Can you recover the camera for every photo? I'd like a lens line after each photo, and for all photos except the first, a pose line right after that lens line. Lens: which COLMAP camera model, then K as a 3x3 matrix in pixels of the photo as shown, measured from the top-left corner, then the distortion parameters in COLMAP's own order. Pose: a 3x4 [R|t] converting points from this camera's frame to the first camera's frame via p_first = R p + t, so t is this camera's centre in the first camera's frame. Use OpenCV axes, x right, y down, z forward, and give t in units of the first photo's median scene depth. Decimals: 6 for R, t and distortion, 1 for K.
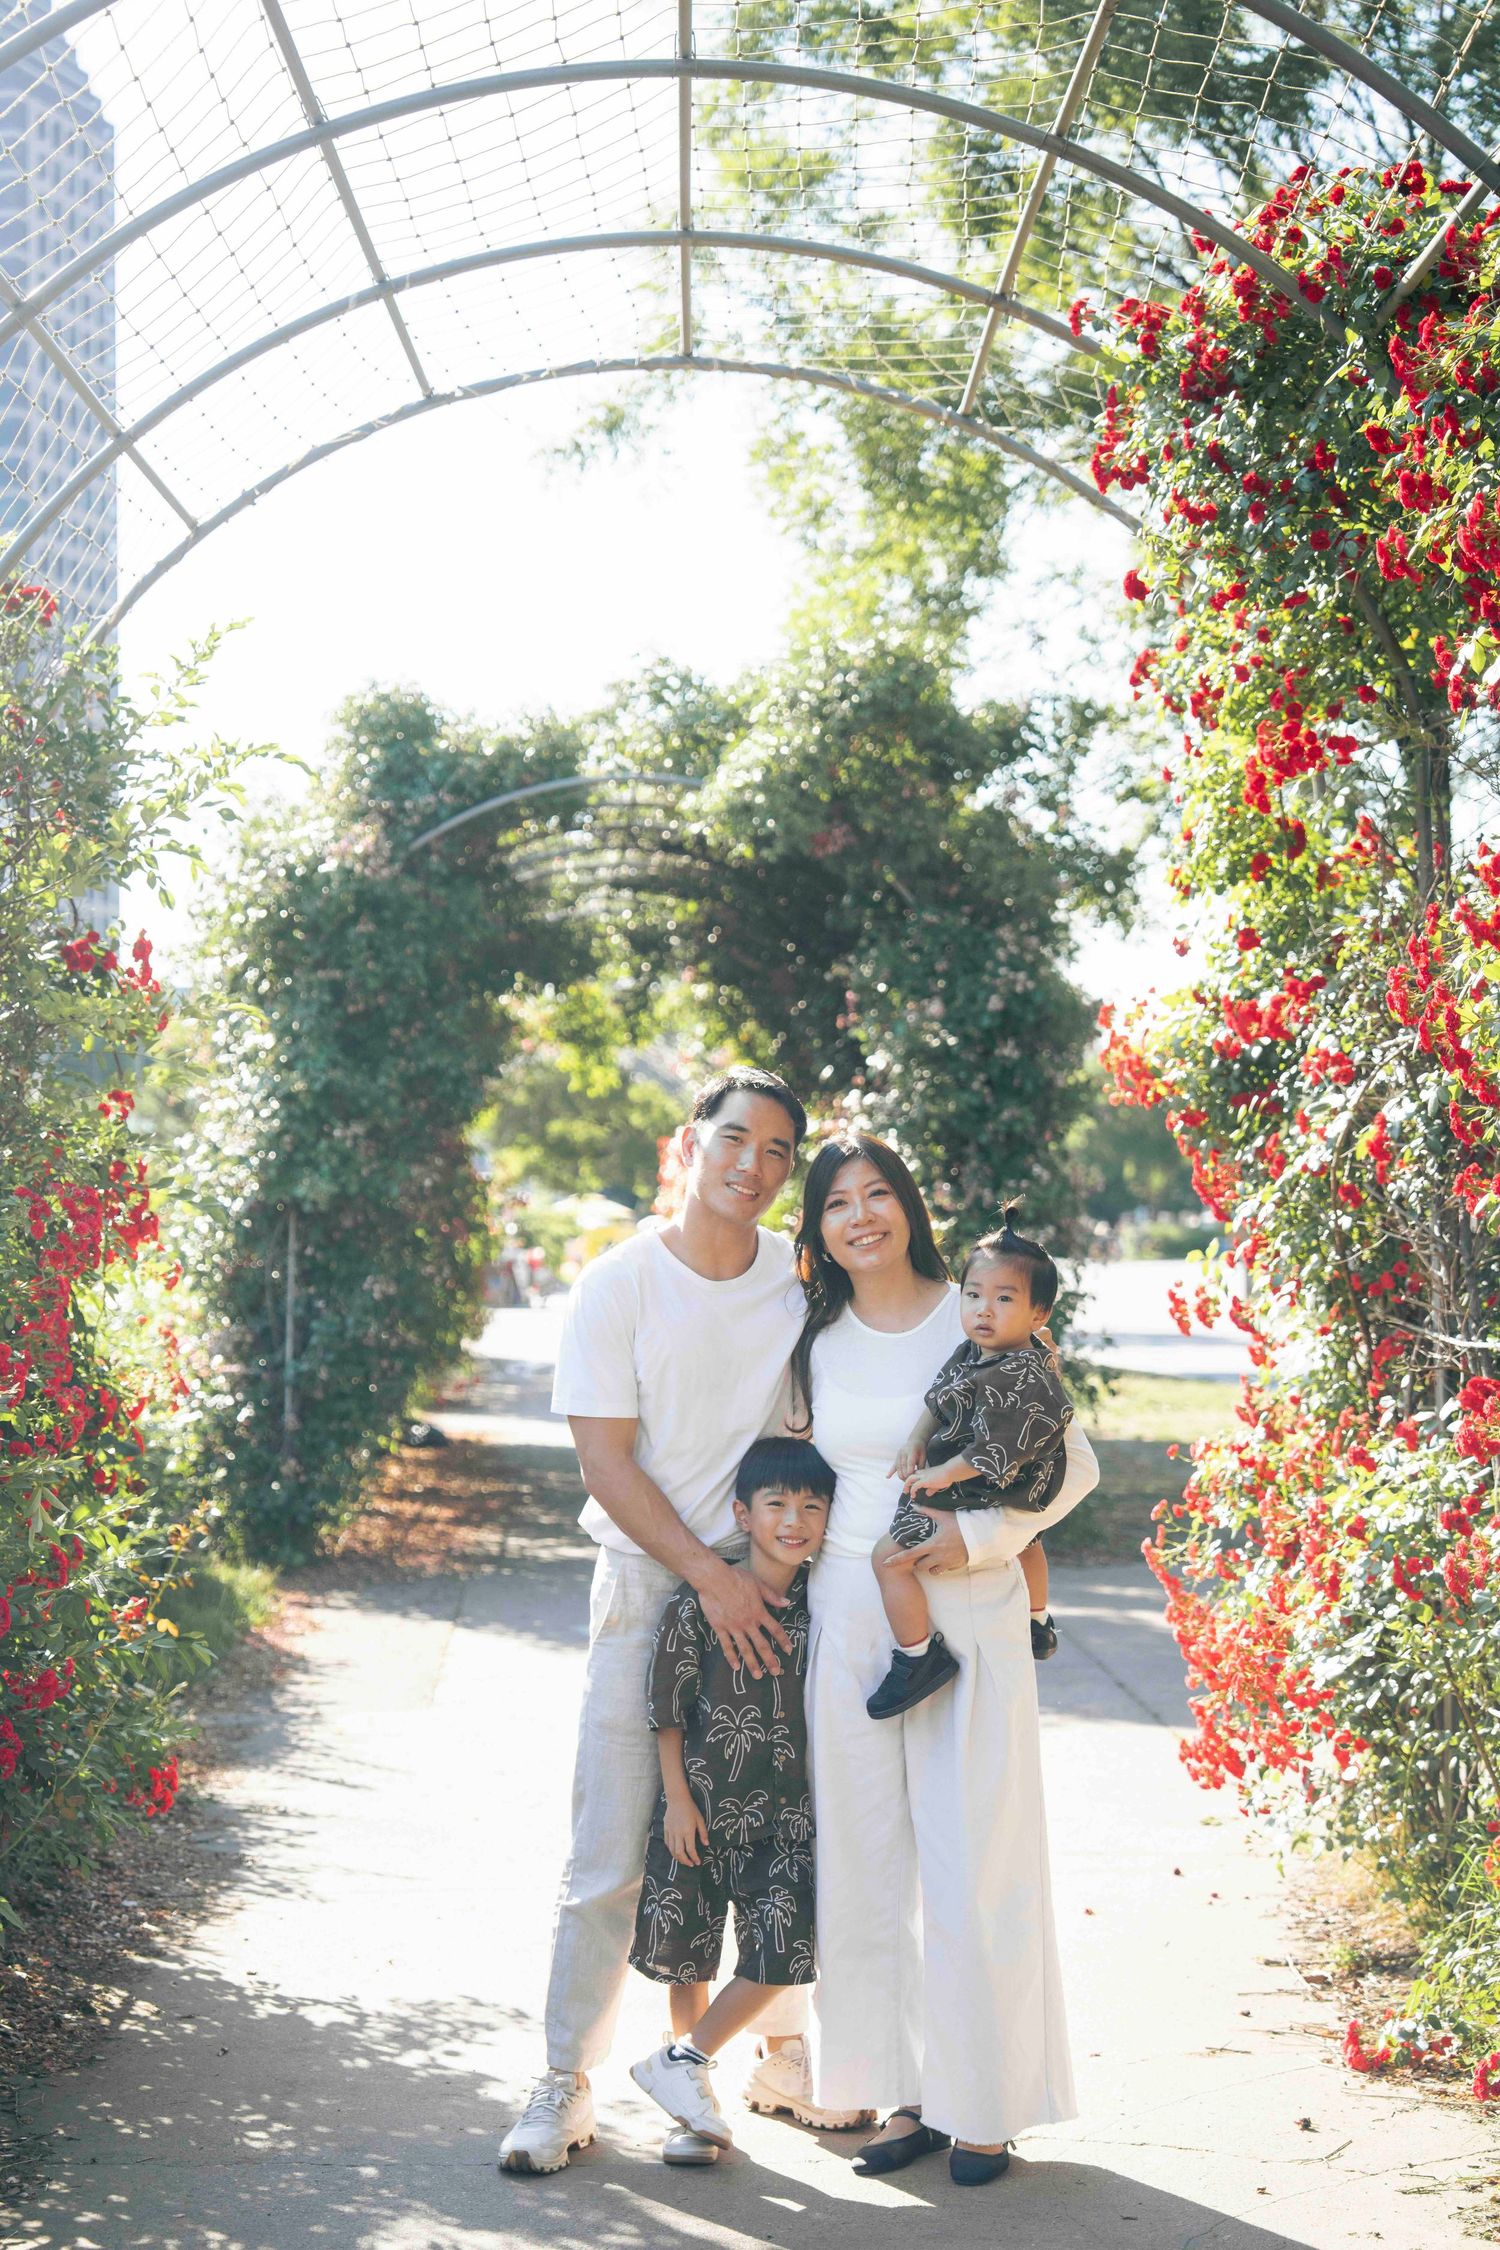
lens RADIAL K [[3833.5, 0, 750.0], [0, 3833.5, 1125.0], [0, 0, 1]] dist [-0.009182, -0.082136]
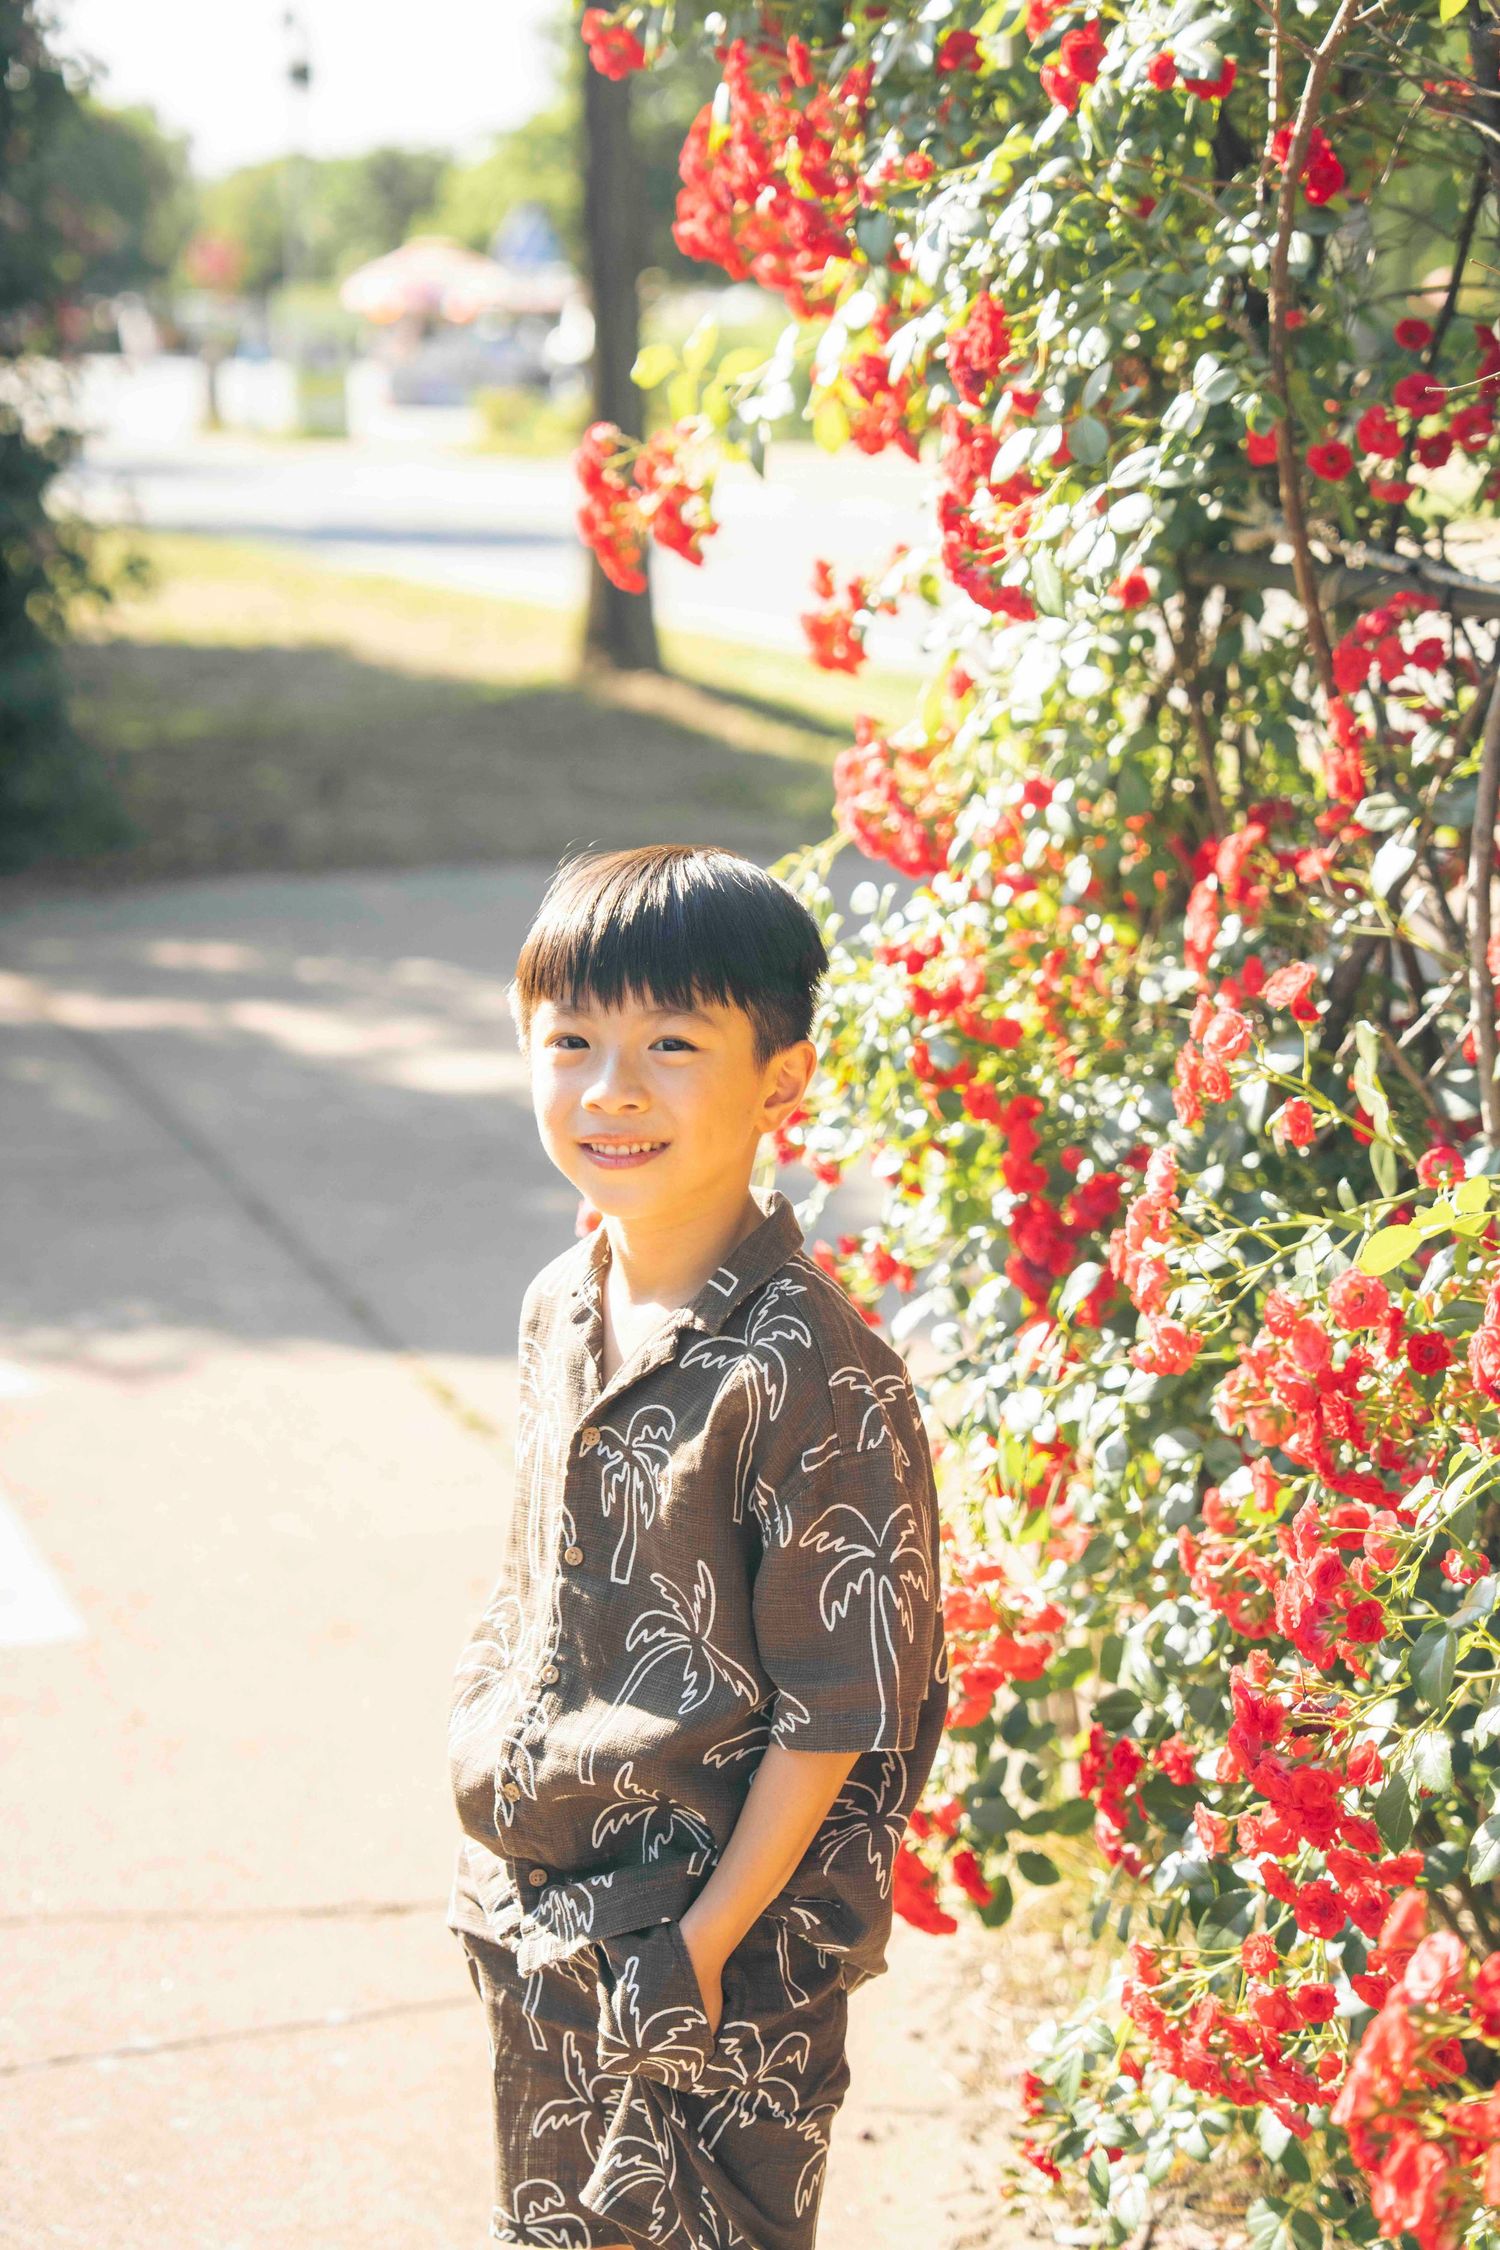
lens RADIAL K [[4449.6, 0, 750.0], [0, 4449.6, 1125.0], [0, 0, 1]] dist [0.061514, 0.019772]
pose [[0.966324, -0.052983, 0.251815, 0.016363], [0.000285, 0.978794, 0.204848, 0.019194], [-0.257329, -0.197877, 0.945847, 0.605920]]
